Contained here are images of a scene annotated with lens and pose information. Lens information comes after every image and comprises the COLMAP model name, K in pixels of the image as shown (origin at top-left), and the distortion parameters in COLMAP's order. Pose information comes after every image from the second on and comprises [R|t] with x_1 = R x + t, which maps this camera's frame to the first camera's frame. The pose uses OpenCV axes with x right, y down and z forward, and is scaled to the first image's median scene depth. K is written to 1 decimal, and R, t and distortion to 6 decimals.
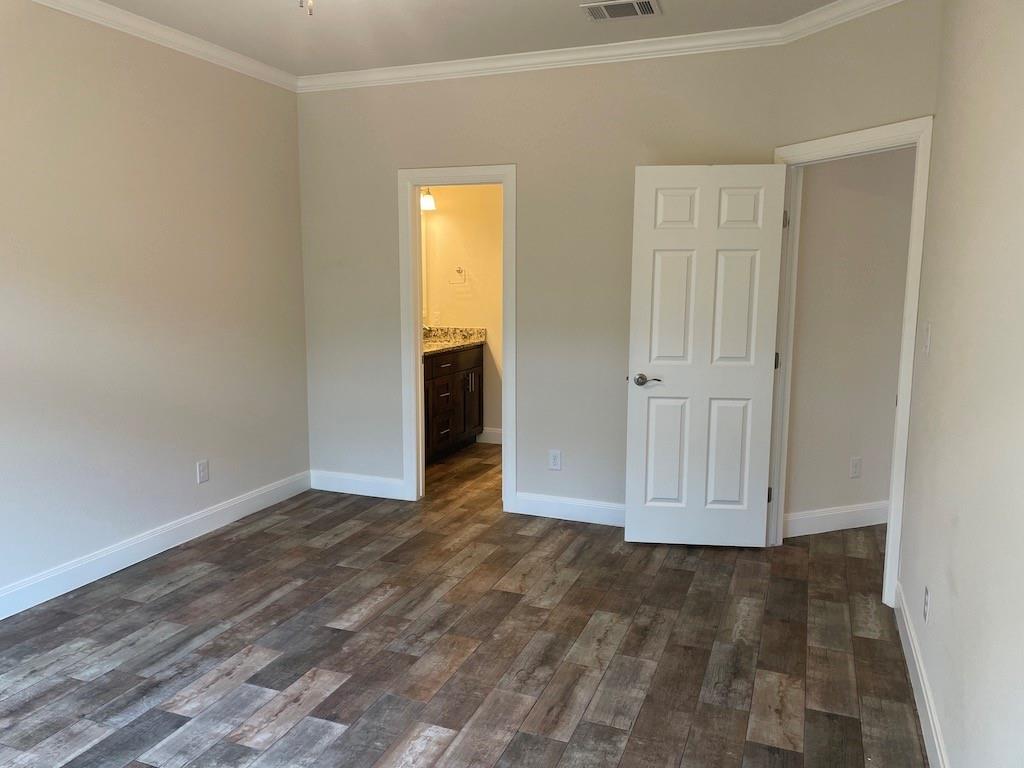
lens RADIAL K [[773.2, 0, 505.9], [0, 773.2, 380.5], [0, 0, 1]] dist [0.077109, -0.102571]
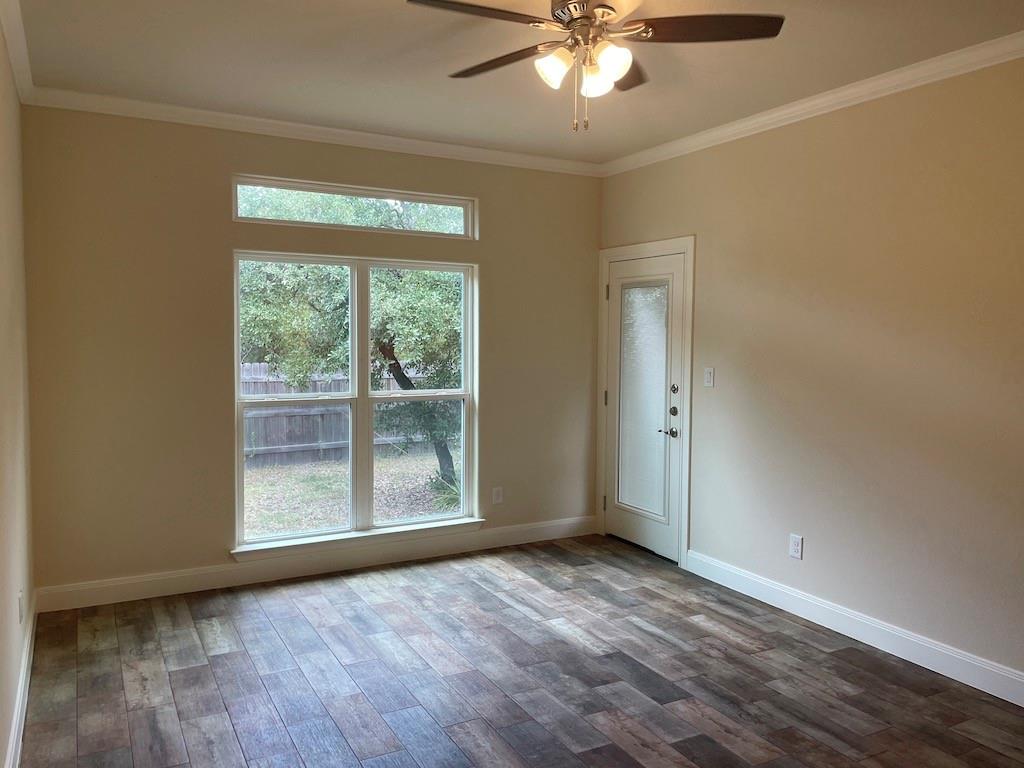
lens RADIAL K [[773.2, 0, 510.7], [0, 773.2, 386.3], [0, 0, 1]] dist [0.077109, -0.102571]
pose [[-0.638042, 0.042584, -0.768823, 0.604853], [-0.119774, 0.980827, 0.153726, -0.193216], [0.760629, 0.190168, -0.620709, 1.364619]]
